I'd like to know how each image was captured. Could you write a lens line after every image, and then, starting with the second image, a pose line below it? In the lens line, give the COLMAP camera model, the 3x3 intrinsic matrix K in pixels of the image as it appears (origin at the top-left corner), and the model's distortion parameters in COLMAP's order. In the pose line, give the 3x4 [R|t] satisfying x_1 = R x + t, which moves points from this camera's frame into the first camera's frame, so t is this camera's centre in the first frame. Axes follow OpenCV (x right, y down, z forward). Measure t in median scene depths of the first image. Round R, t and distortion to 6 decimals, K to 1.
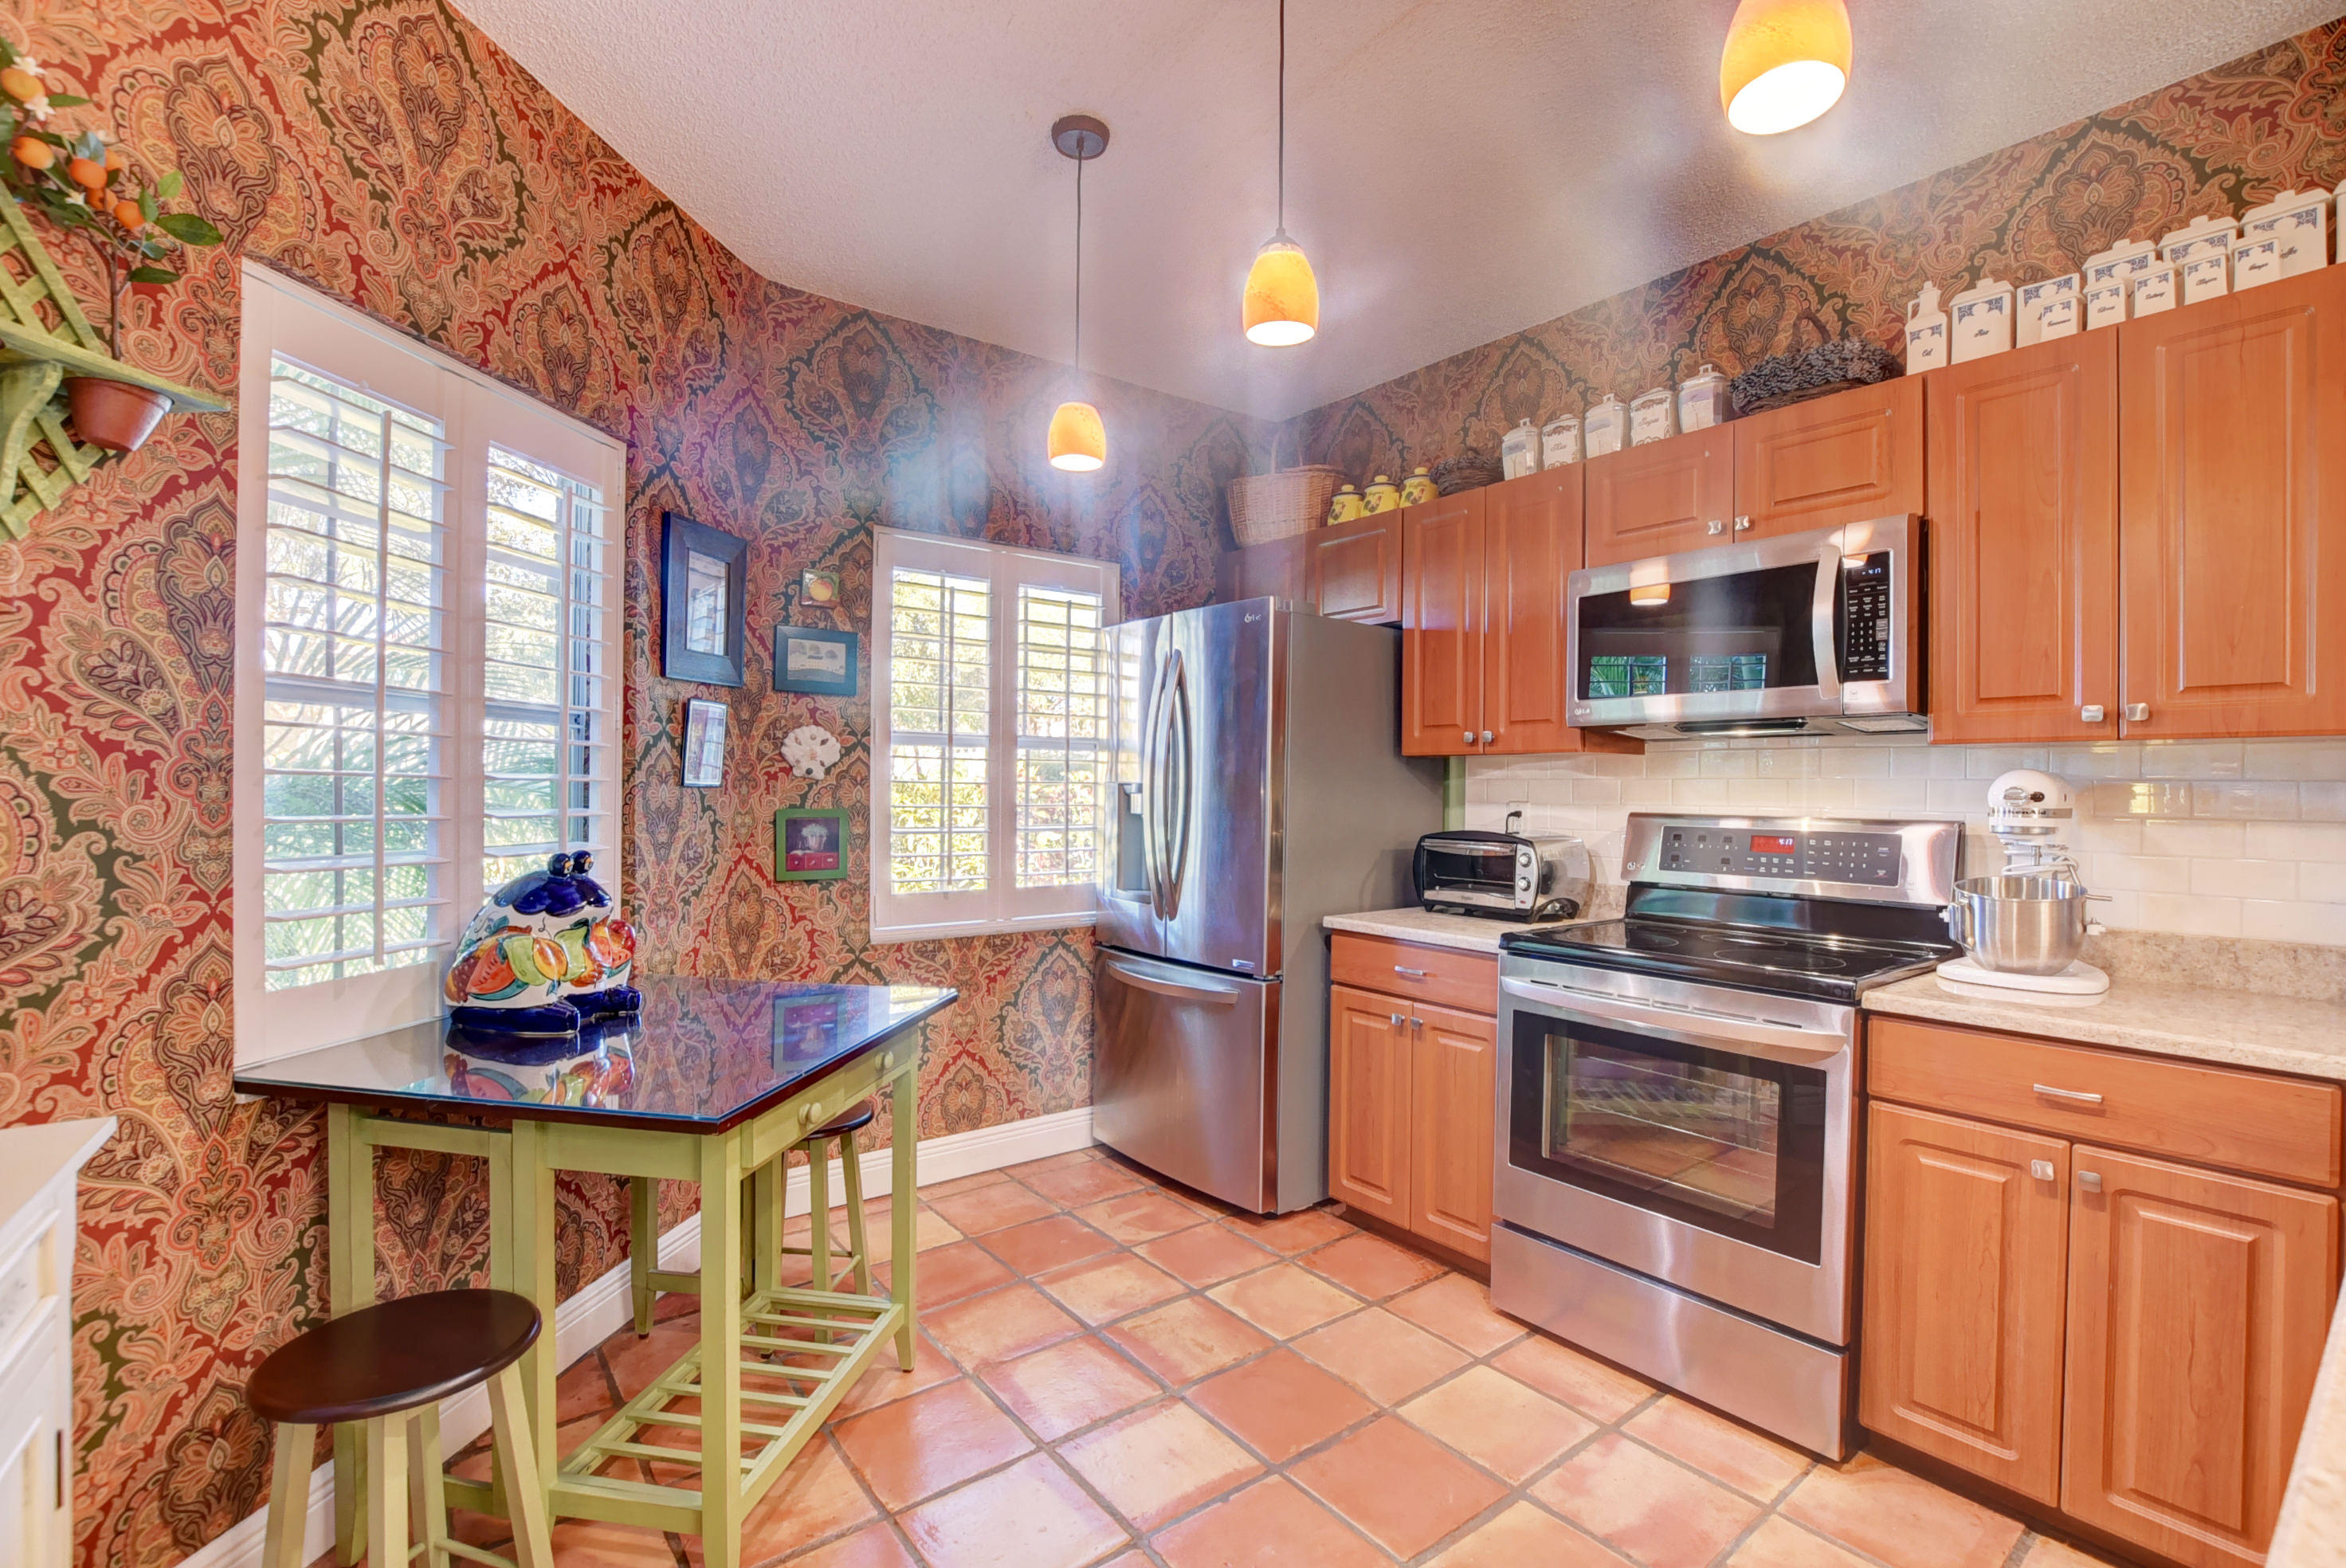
lens RADIAL K [[1038.3, 0, 1184.4], [0, 1038.3, 790.6], [0, 0, 1]] dist [-0.030384, 0.002016]
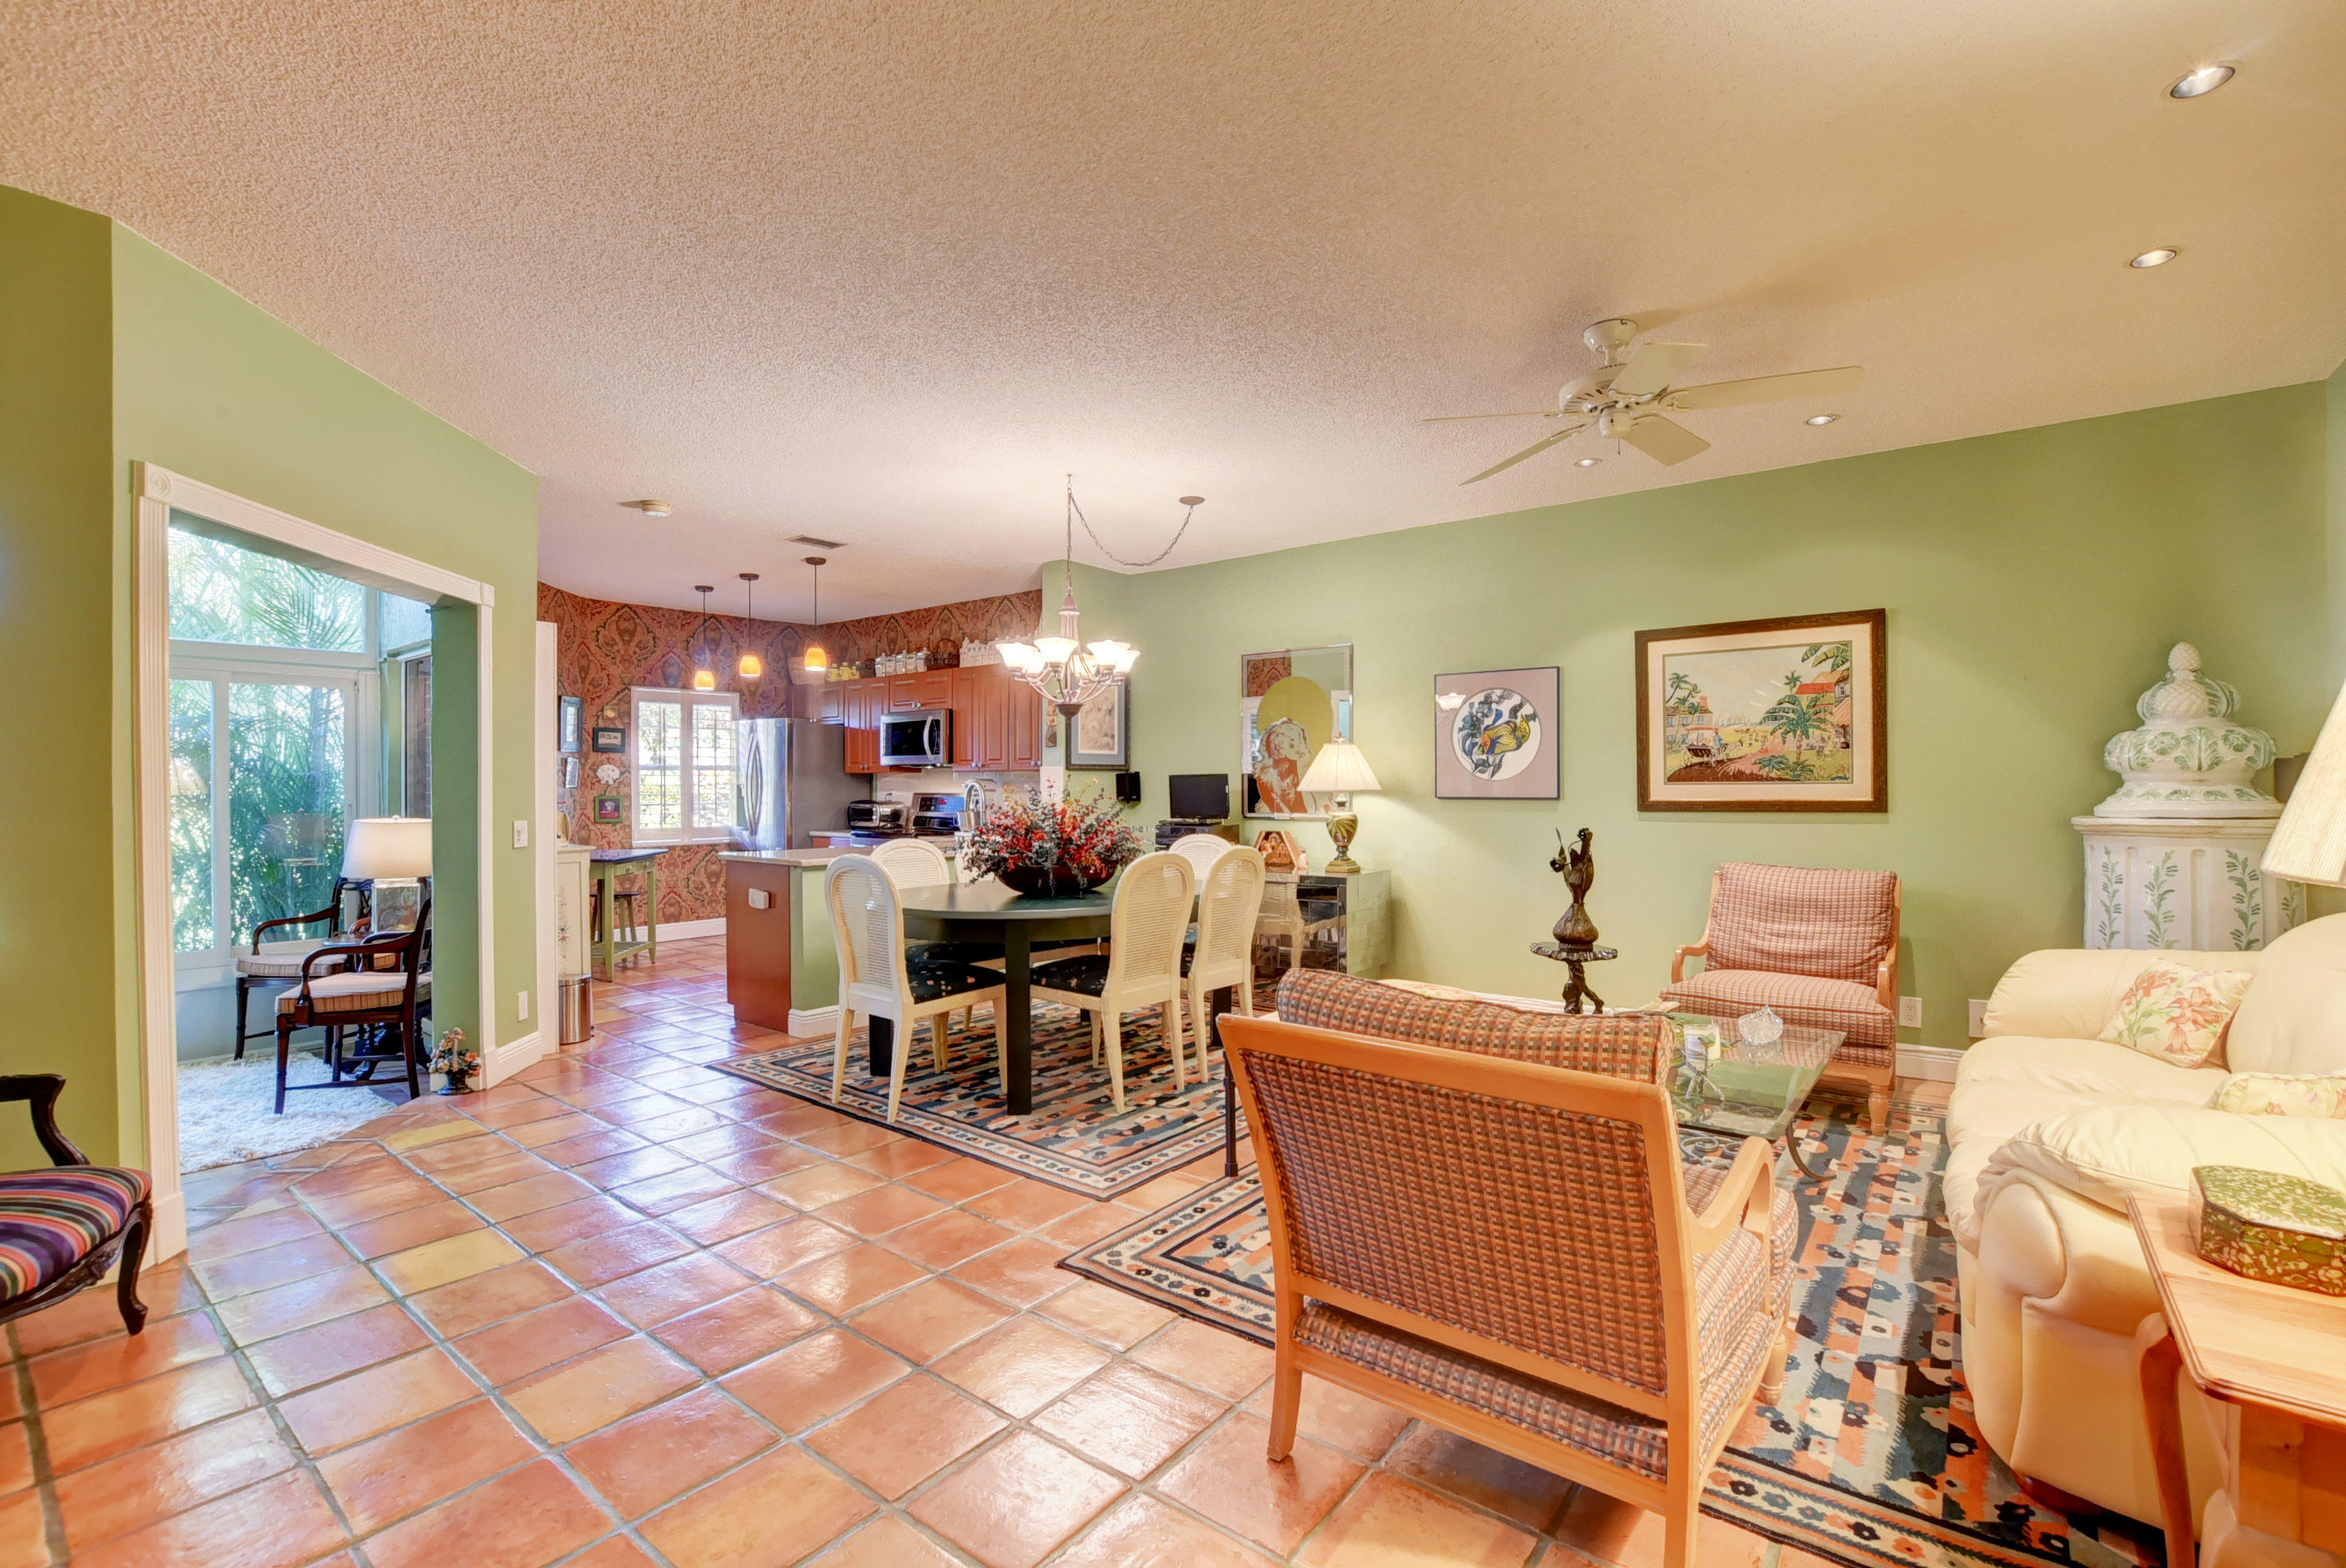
lens RADIAL K [[1038.3, 0, 1184.4], [0, 1038.3, 790.6], [0, 0, 1]] dist [-0.030384, 0.002016]
pose [[0.969145, -0.013405, 0.246126, 0.458624], [0.012167, 0.999905, 0.006552, 0.005827], [-0.246190, -0.003355, 0.969216, -2.087375]]
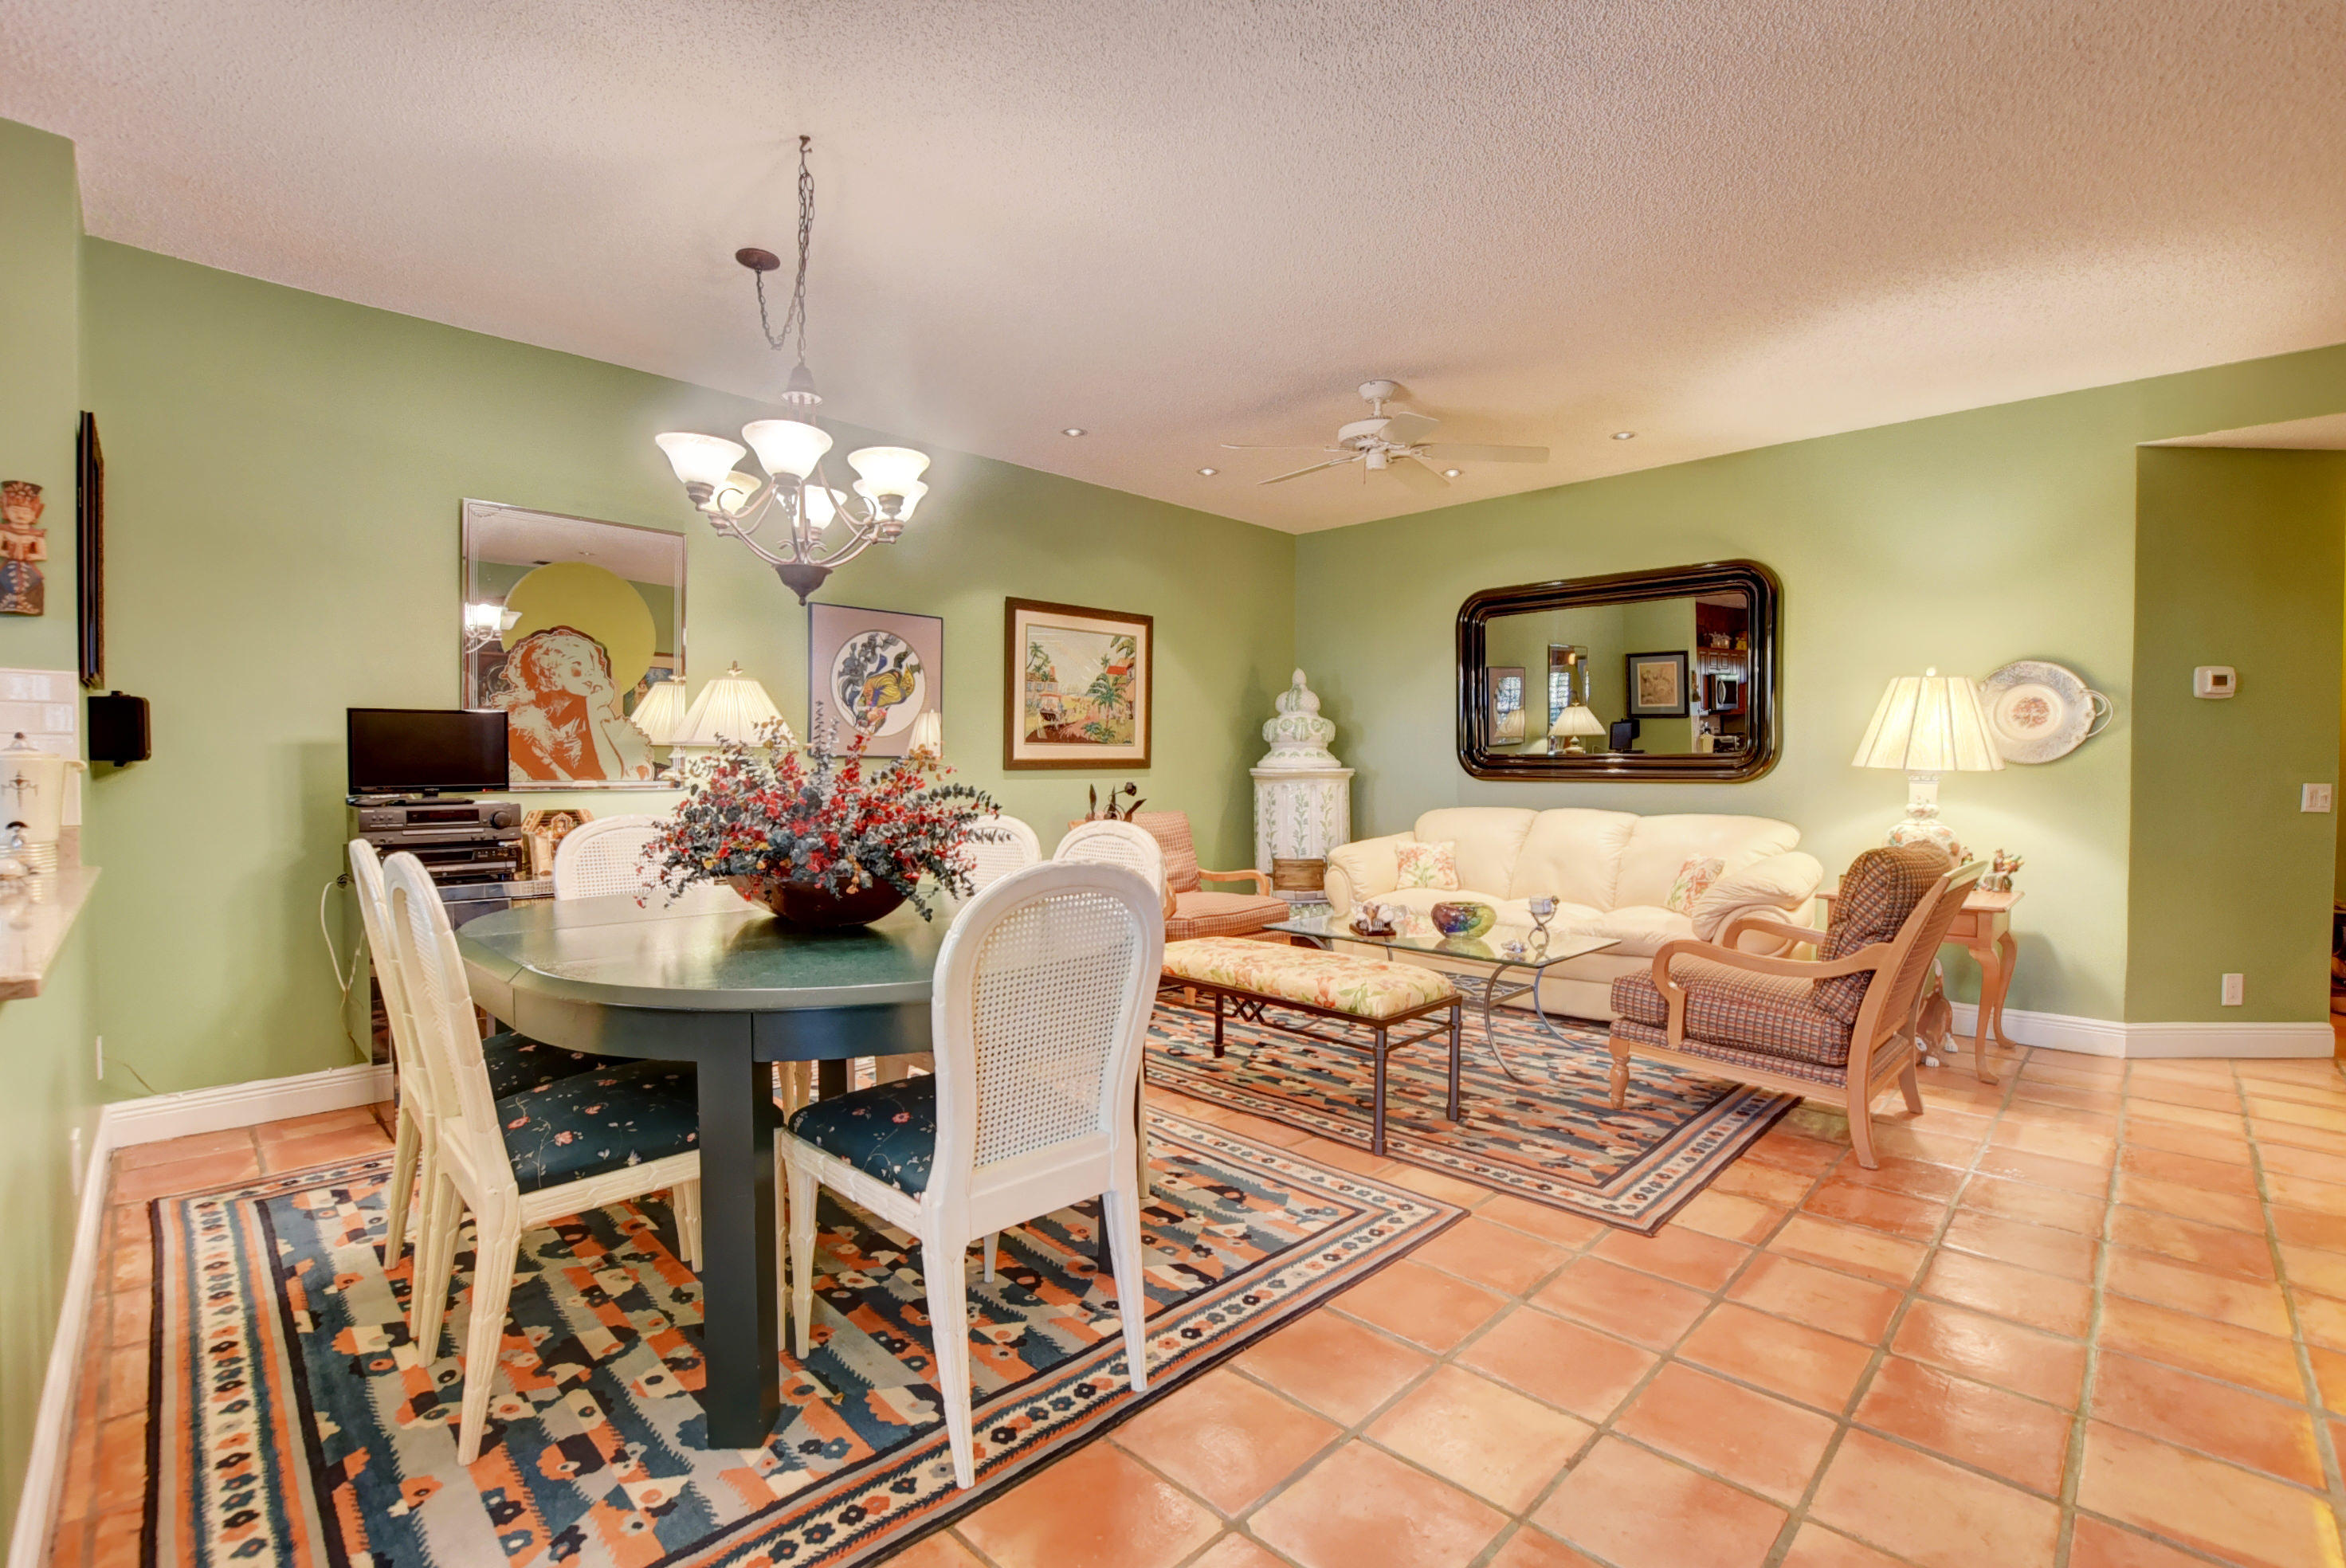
lens RADIAL K [[1038.3, 0, 1184.4], [0, 1038.3, 790.6], [0, 0, 1]] dist [-0.030384, 0.002016]
pose [[-0.137083, -0.035310, 0.989930, -0.251683], [-0.004420, 0.999376, 0.035035, 0.033594], [-0.990550, 0.000427, -0.137153, -0.589006]]
